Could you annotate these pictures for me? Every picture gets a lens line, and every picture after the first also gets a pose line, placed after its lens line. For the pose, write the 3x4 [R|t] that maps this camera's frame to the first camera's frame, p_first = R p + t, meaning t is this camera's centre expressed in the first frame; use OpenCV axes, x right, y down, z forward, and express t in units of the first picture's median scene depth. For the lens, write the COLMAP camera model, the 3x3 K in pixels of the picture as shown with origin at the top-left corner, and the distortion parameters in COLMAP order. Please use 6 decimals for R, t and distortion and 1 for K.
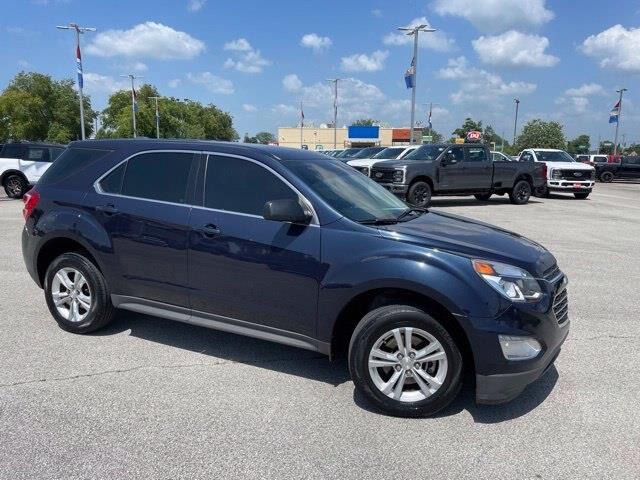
lens RADIAL K [[475.1, 0, 319.8], [0, 475.1, 240.0], [0, 0, 1]] dist [0.083817, -0.111469]
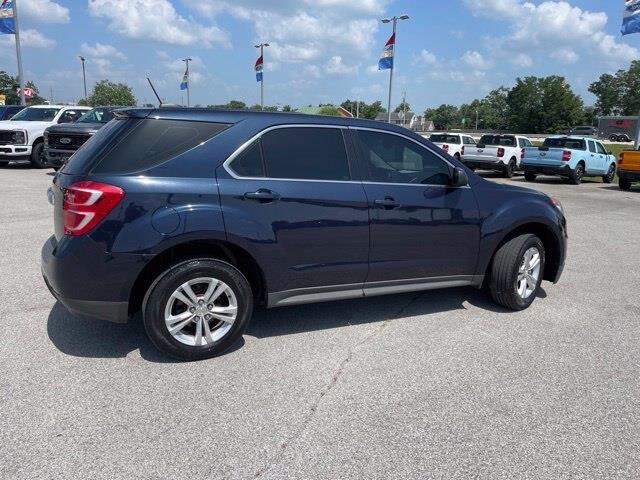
lens RADIAL K [[475.1, 0, 319.8], [0, 475.1, 240.0], [0, 0, 1]] dist [0.083817, -0.111469]
pose [[0.655931, -0.173417, 0.734629, -1.064360], [0.116124, 0.984848, 0.128801, -0.088455], [-0.745835, 0.000823, 0.666131, 0.389738]]
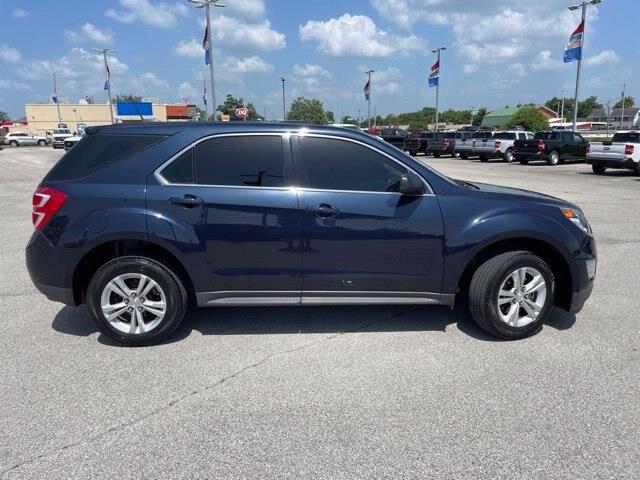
lens RADIAL K [[475.1, 0, 319.8], [0, 475.1, 240.0], [0, 0, 1]] dist [0.083817, -0.111469]
pose [[0.890504, -0.129240, 0.436233, -0.658446], [0.109136, 0.991491, 0.070958, -0.029125], [-0.441692, -0.015580, 0.897032, 0.083136]]
